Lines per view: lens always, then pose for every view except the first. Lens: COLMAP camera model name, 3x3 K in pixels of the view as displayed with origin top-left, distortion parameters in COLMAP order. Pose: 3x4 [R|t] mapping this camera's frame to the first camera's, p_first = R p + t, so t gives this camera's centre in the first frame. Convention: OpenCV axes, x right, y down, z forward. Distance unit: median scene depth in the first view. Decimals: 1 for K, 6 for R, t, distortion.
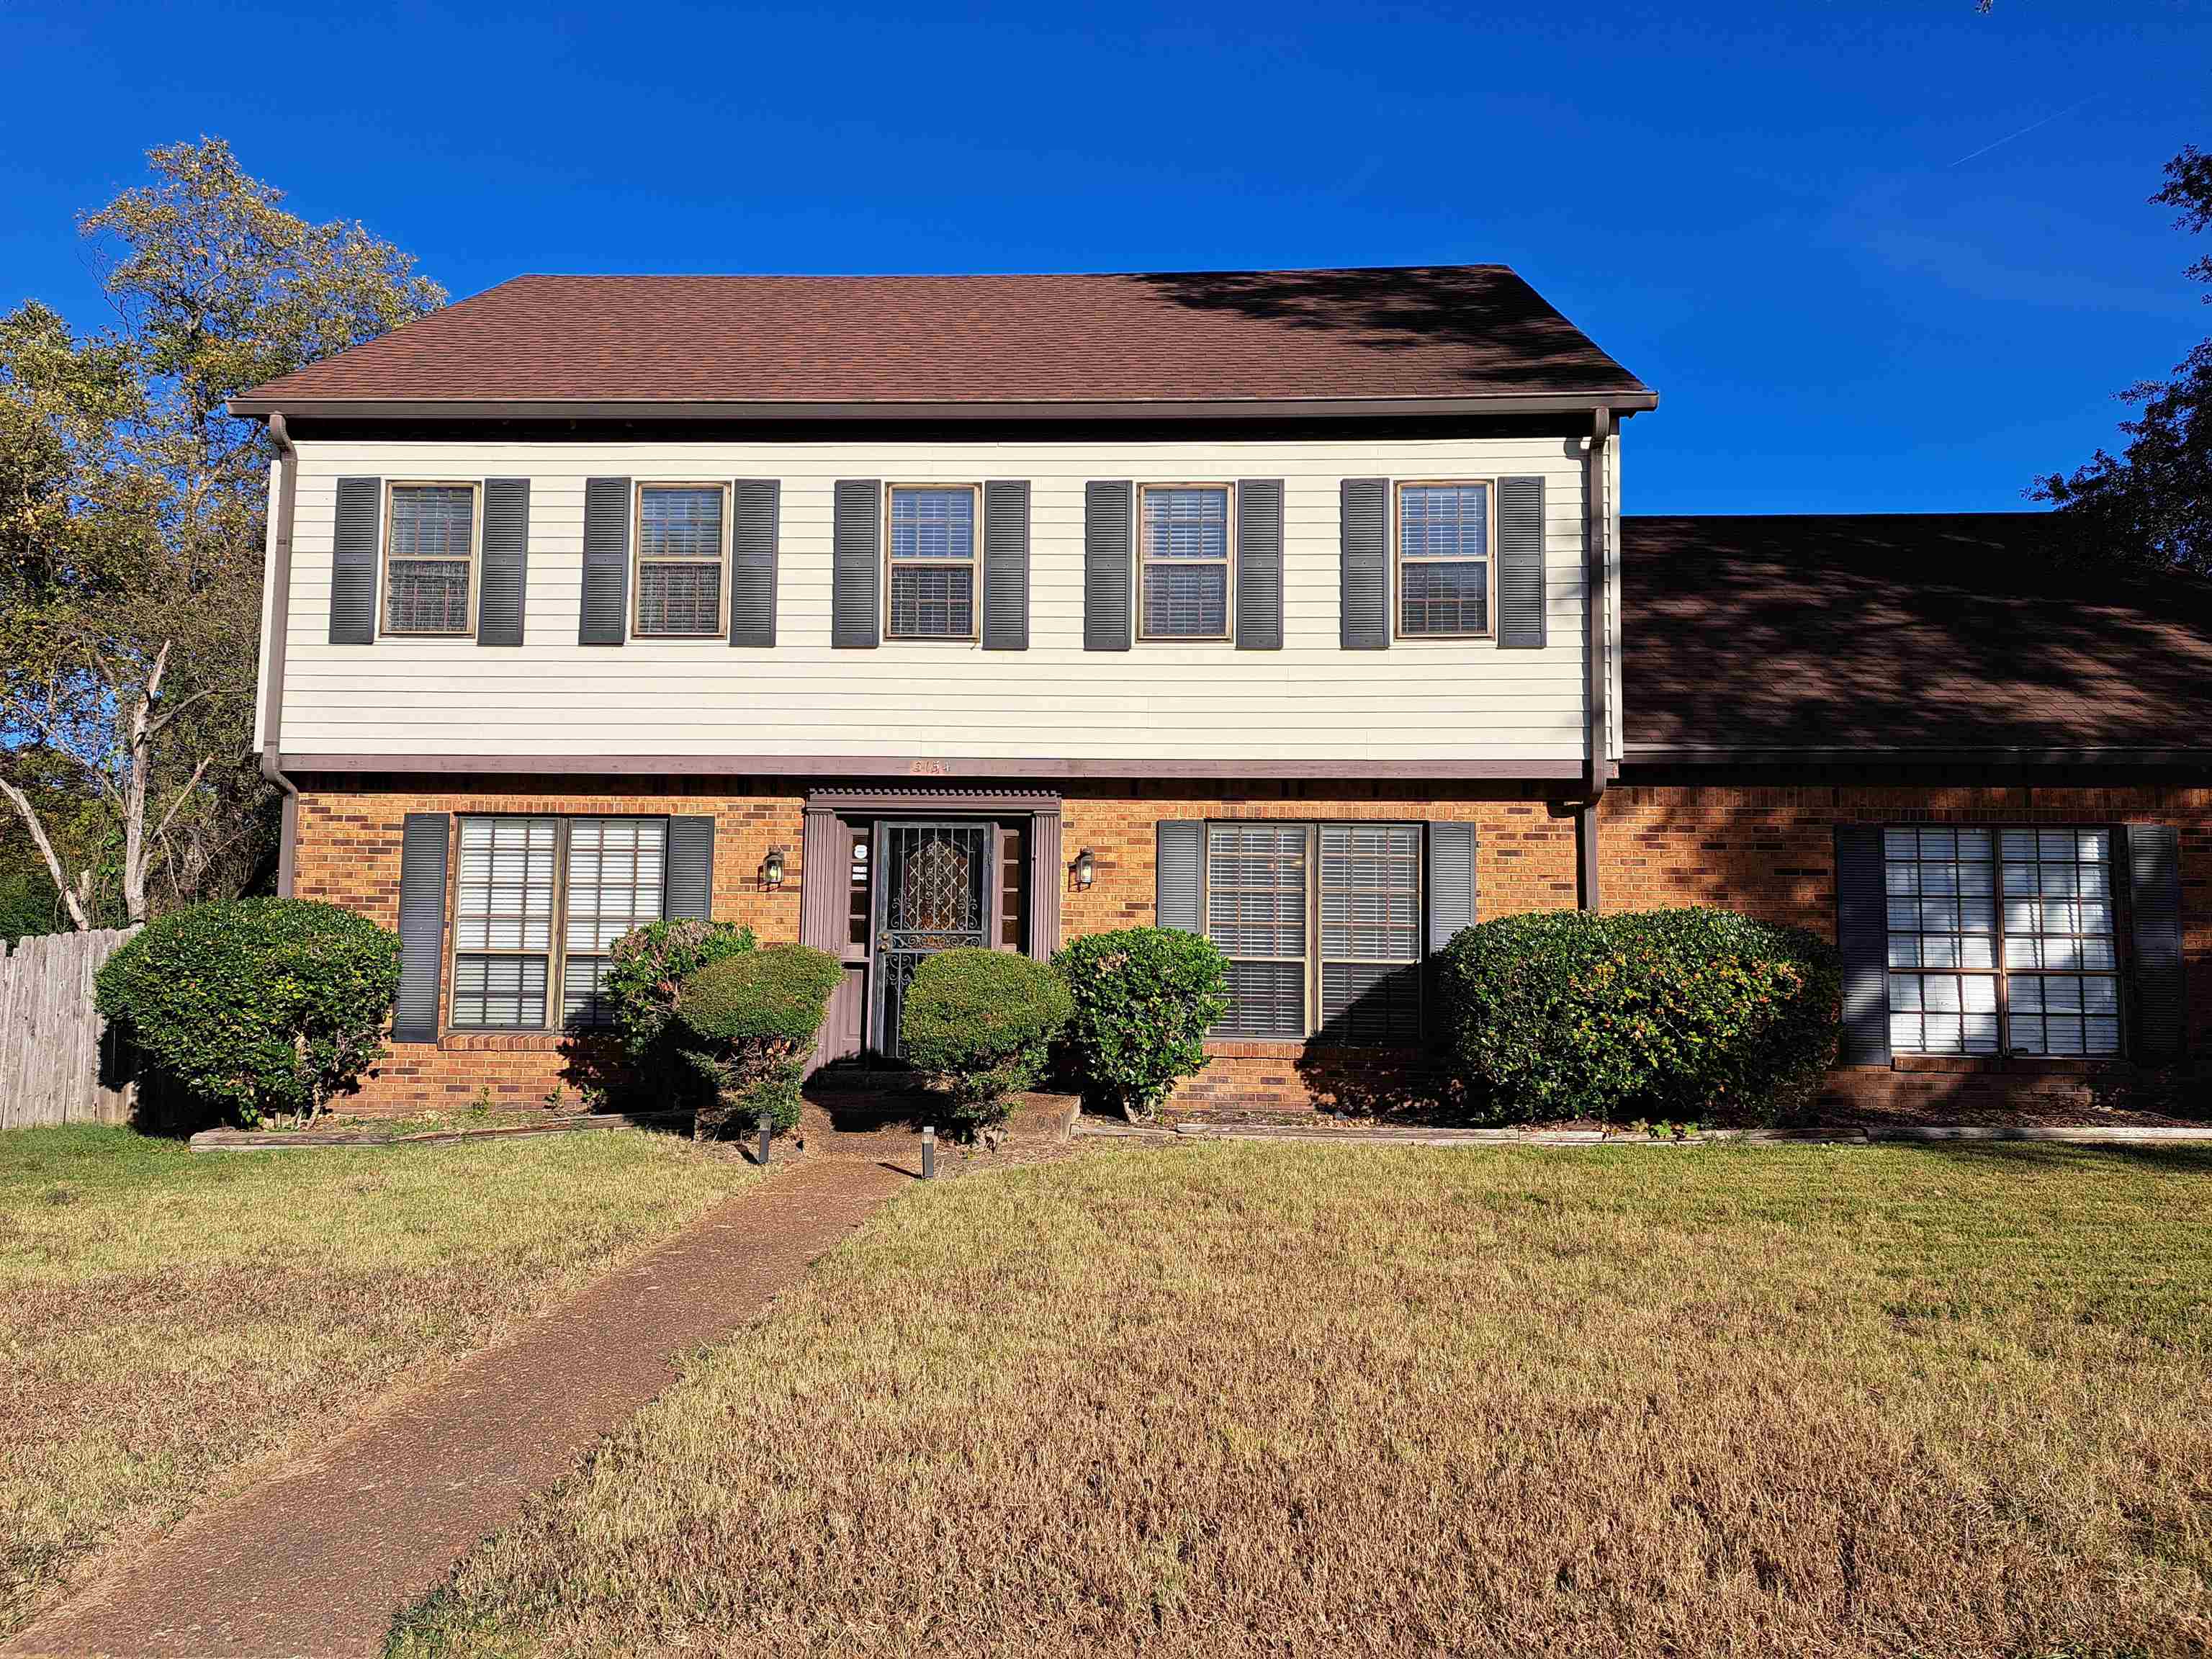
lens RADIAL K [[1289.9, 0, 1139.6], [0, 1289.9, 852.6], [0, 0, 1]] dist [0.035591, -0.007350]
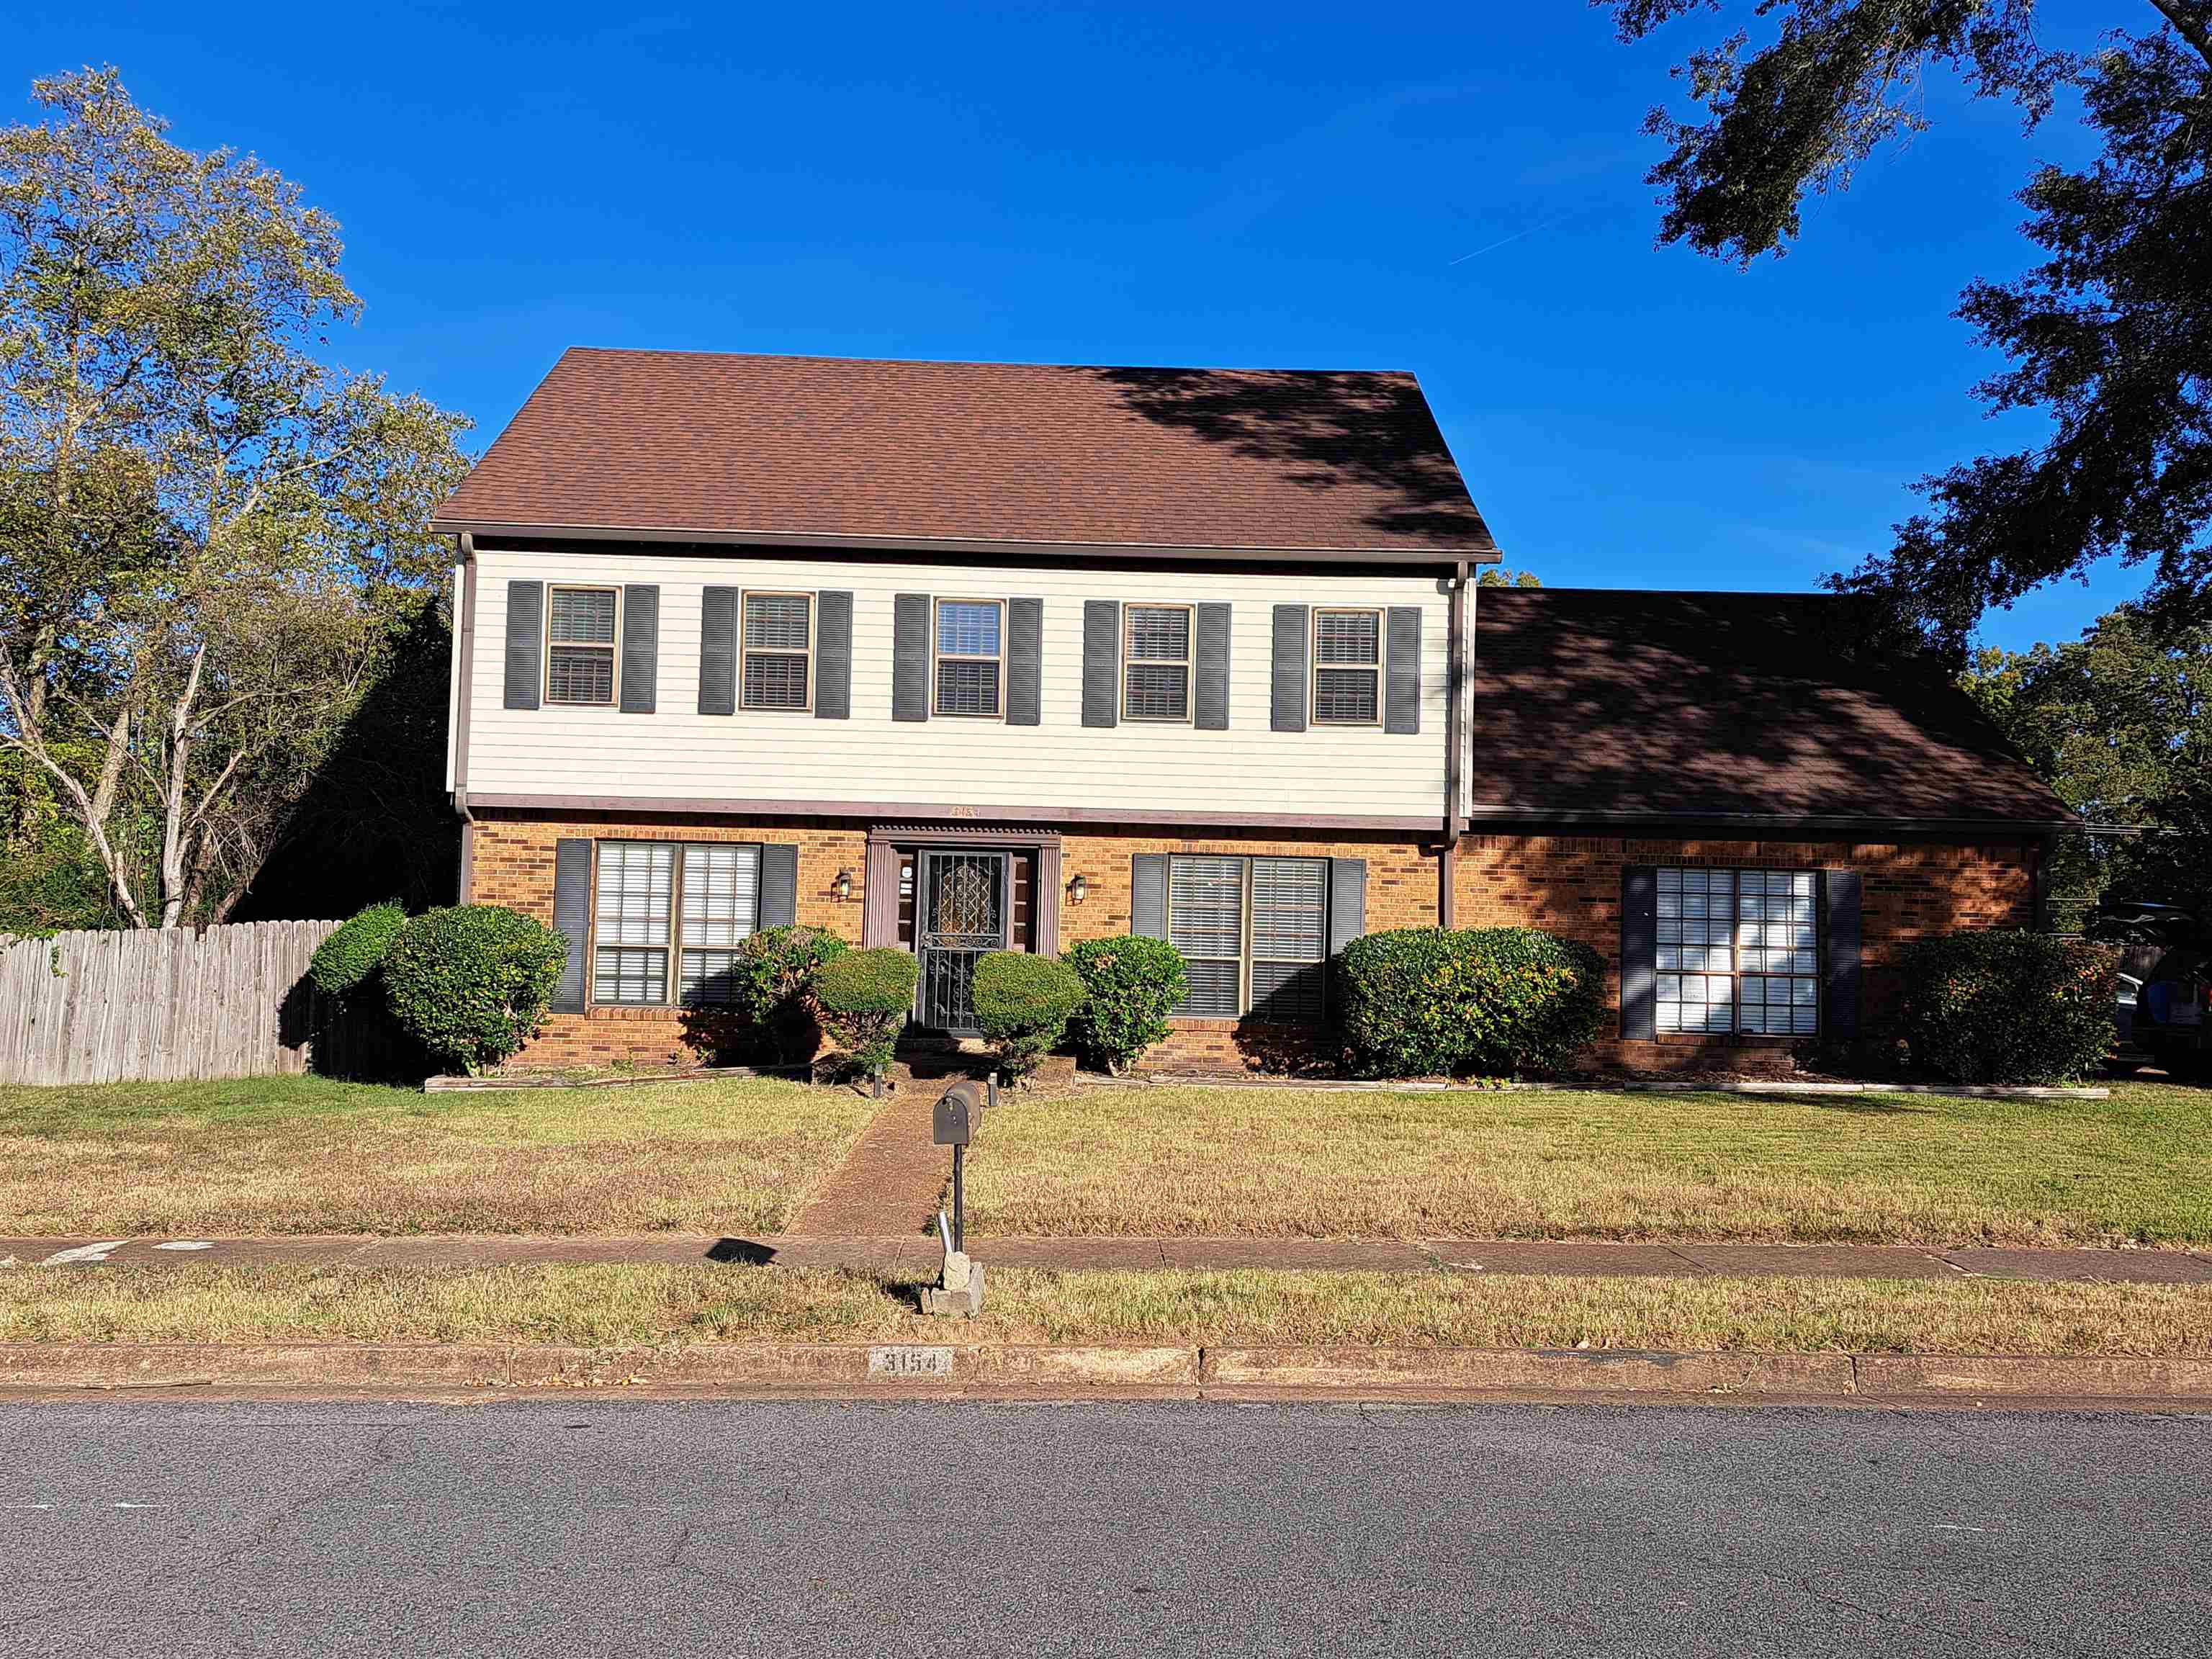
lens RADIAL K [[1606.3, 0, 1108.4], [0, 1606.3, 819.5], [0, 0, 1]] dist [0.068823, -0.054654]
pose [[0.997582, 0.017294, 0.067307, -0.125002], [-0.018850, 0.999568, 0.022543, -0.098002], [-0.066888, -0.023757, 0.997478, -0.667177]]
